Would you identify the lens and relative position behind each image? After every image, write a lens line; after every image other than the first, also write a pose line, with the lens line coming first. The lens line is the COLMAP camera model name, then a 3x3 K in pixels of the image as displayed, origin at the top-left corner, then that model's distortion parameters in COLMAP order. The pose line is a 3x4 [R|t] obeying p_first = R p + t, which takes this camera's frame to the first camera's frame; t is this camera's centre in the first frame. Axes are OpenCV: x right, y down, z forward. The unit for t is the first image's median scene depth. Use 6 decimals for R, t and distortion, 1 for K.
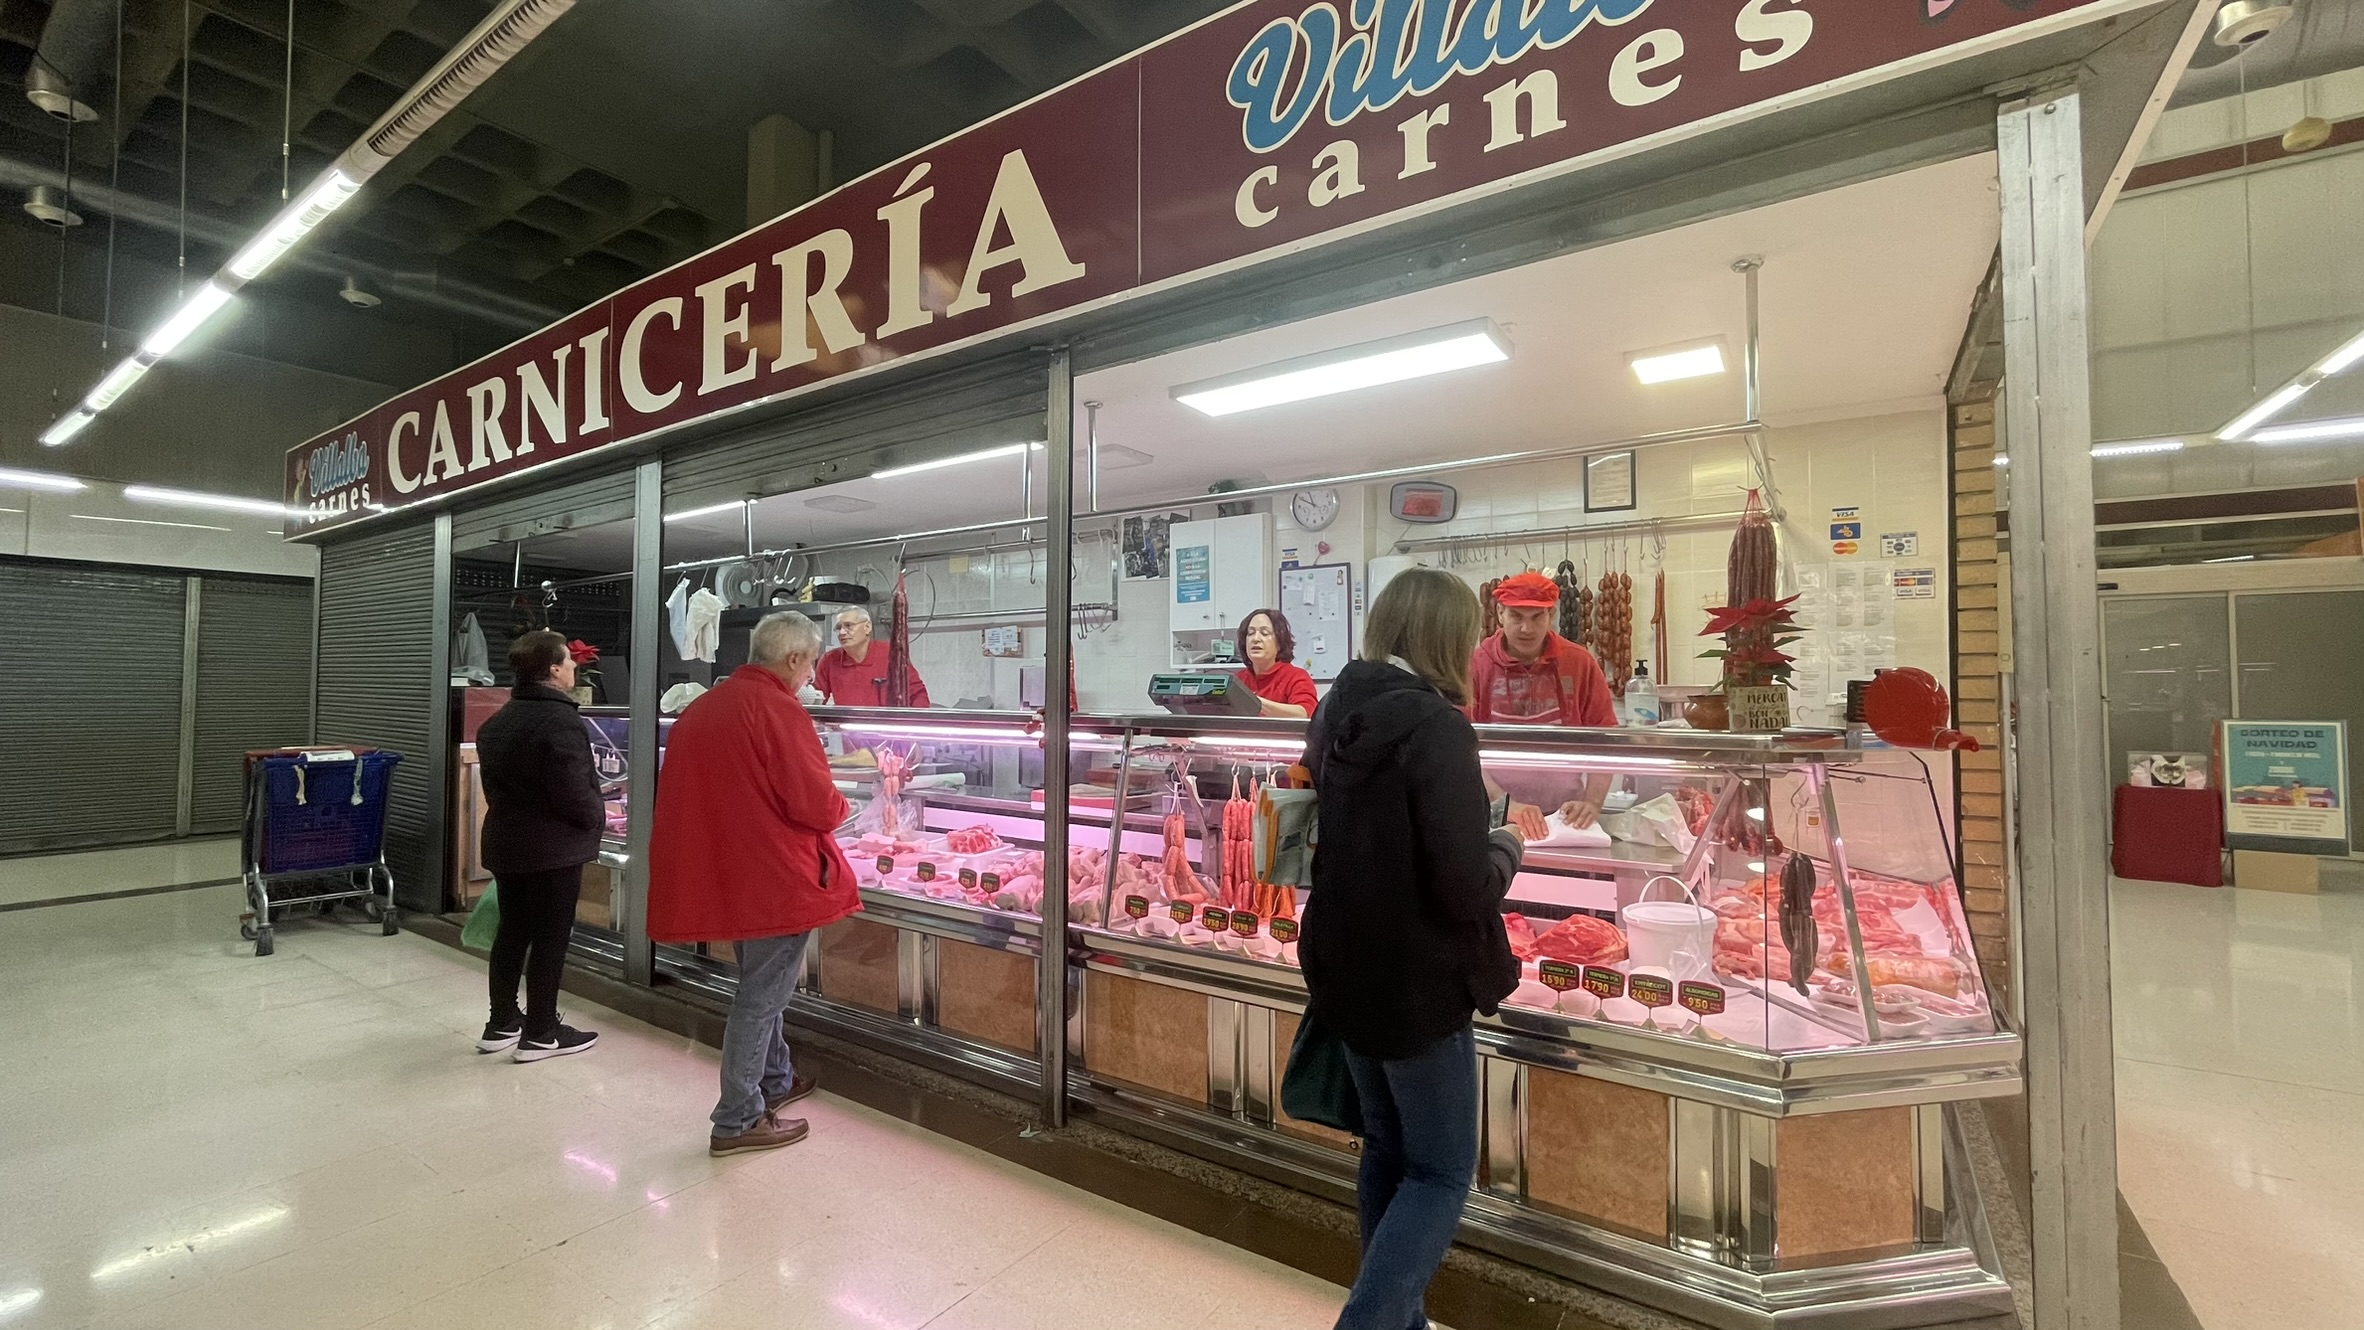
lens RADIAL K [[955.0, 0, 1179.6], [0, 955.0, 661.3], [0, 0, 1]] dist [0.001074, 0.000161]
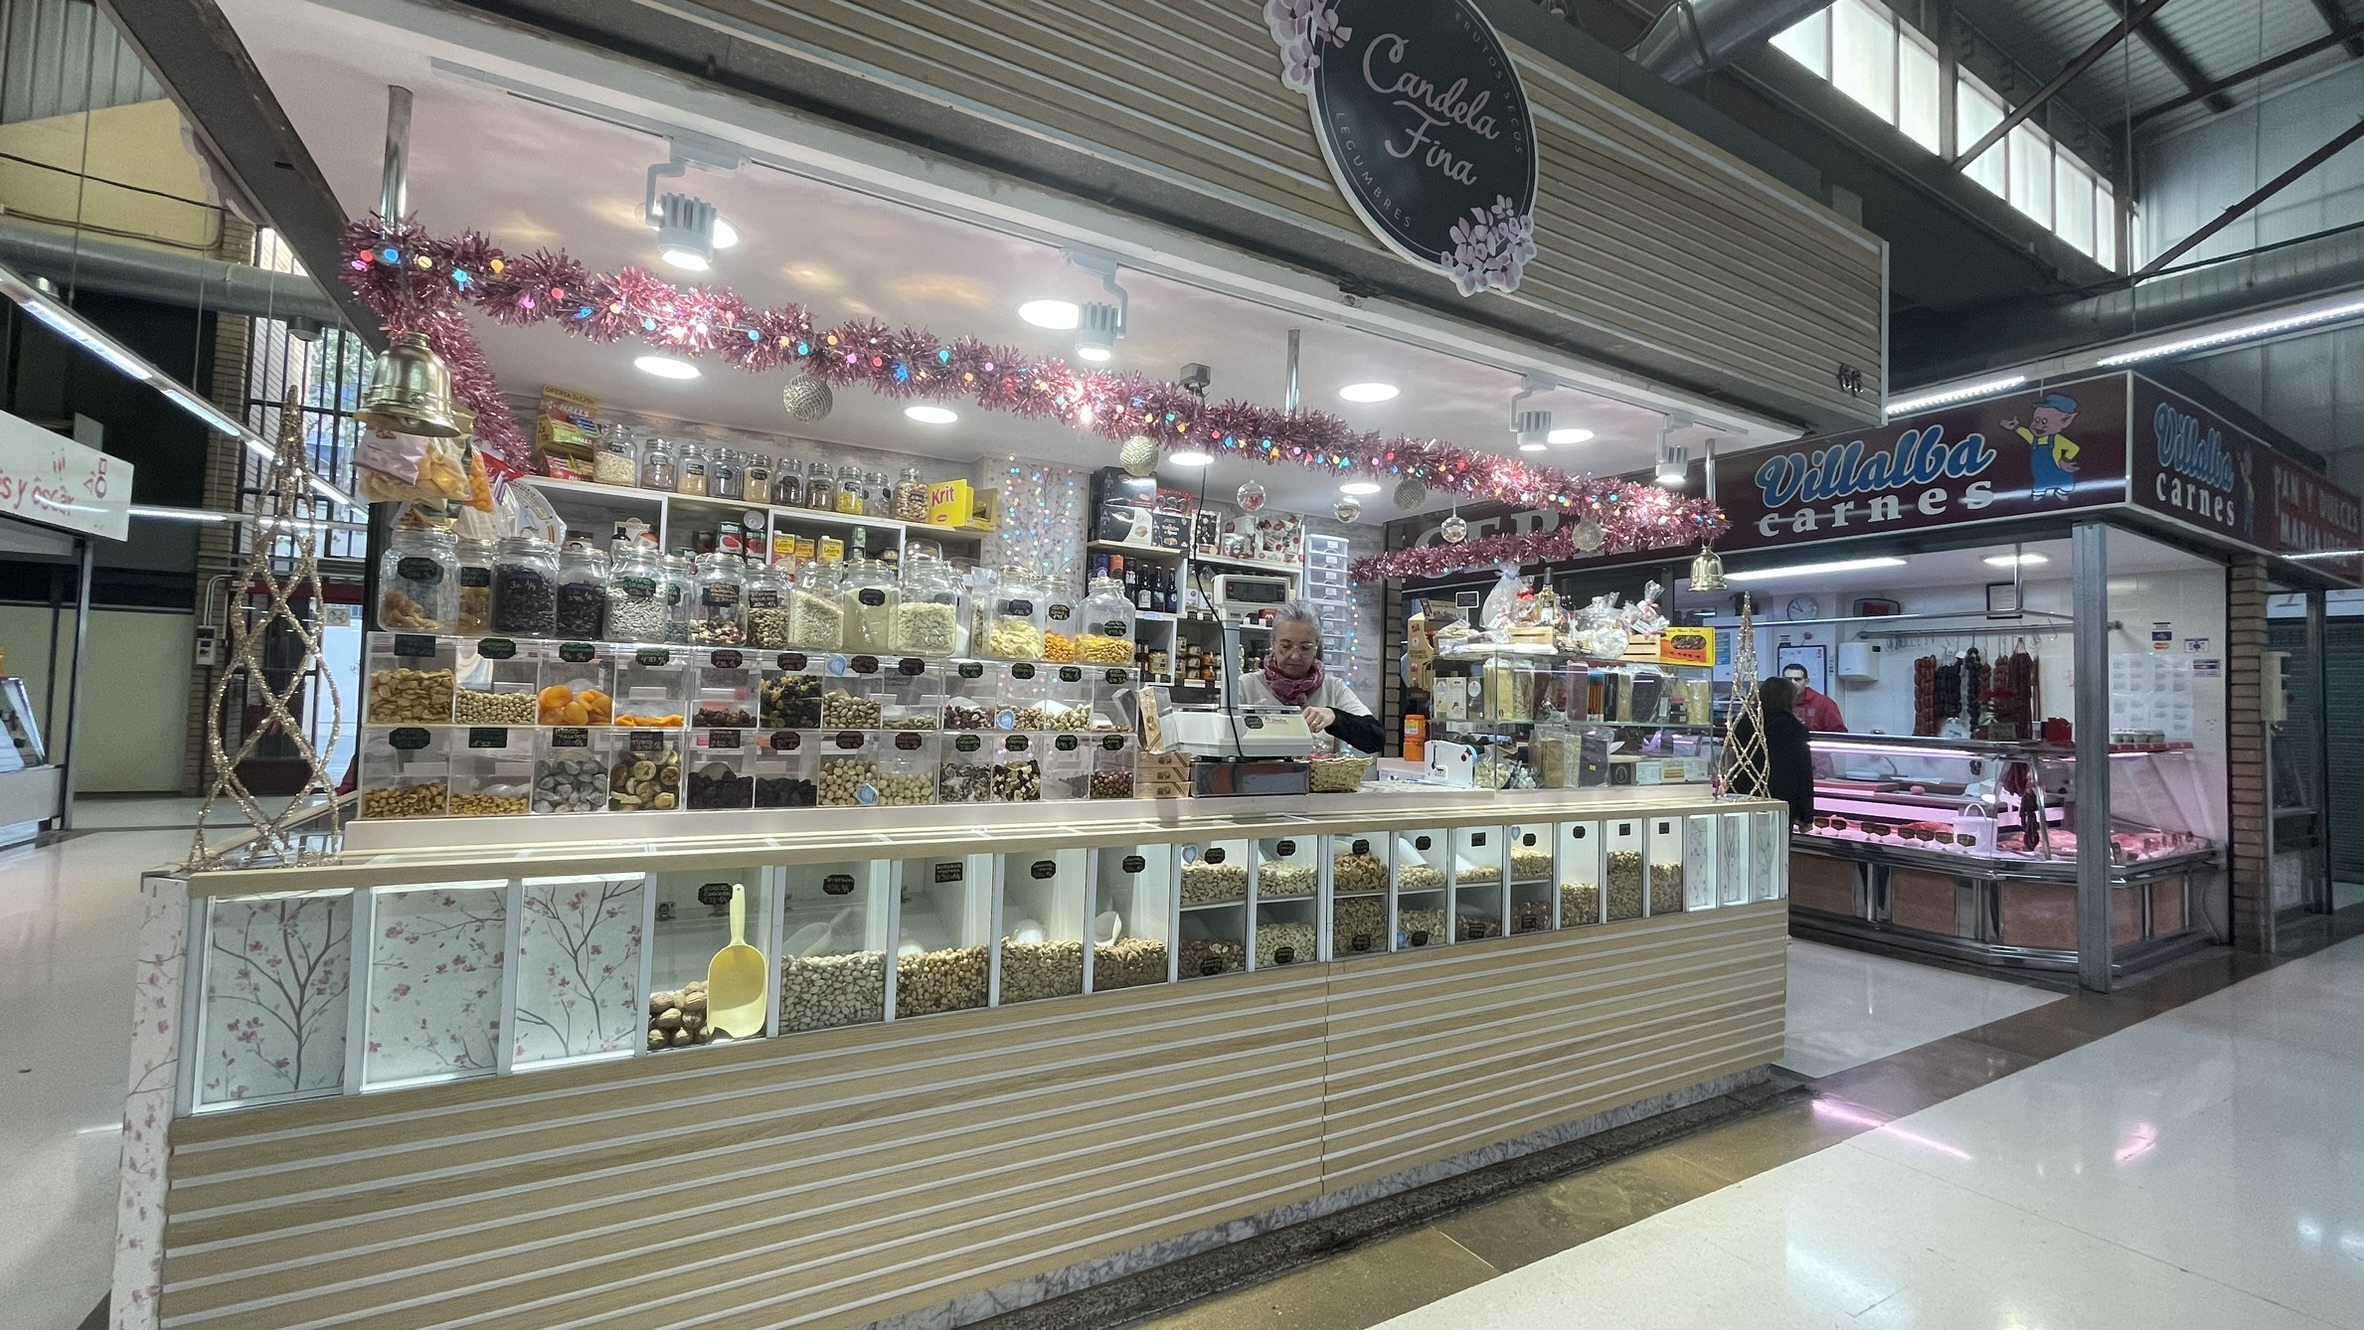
lens RADIAL K [[955.0, 0, 1179.9], [0, 955.0, 661.6], [0, 0, 1]] dist [0.001074, 0.000161]
pose [[0.899591, 0.005190, -0.436703, -0.217923], [-0.012615, 0.999821, -0.014105, -0.062900], [0.436551, 0.018198, 0.899495, -1.971057]]
